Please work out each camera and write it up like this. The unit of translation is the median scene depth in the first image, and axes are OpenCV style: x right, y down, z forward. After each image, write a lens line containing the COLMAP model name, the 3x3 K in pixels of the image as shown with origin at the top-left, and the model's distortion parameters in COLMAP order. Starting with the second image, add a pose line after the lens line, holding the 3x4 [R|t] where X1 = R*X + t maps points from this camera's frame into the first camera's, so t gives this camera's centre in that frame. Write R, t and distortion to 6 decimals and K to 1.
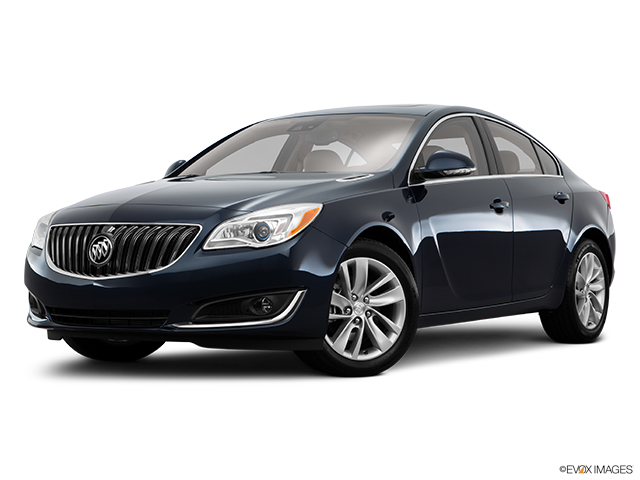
lens RADIAL K [[1206.8, 0, 320.0], [0, 1206.8, 240.0], [0, 0, 1]] dist [0.007022, 0.041498]
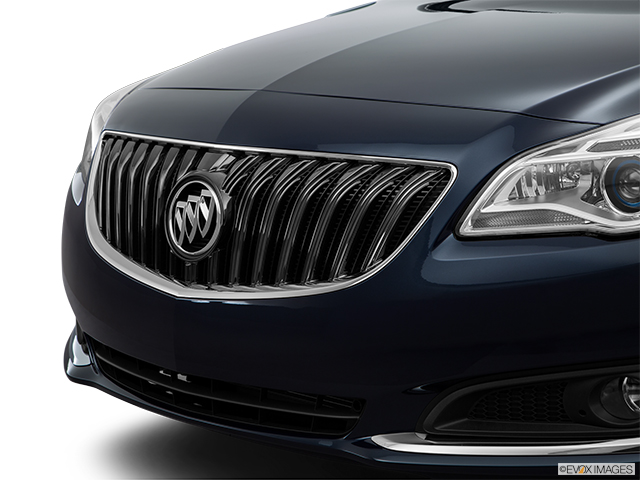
lens RADIAL K [[1545.0, 0, 319.8], [0, 1545.0, 227.4], [0, 0, 1]] dist [0.312571, -0.173571]
pose [[0.975663, 0.029782, -0.217244, -0.036696], [0.000957, 0.990145, 0.140041, -0.058044], [0.219274, -0.136841, 0.966020, 0.540697]]
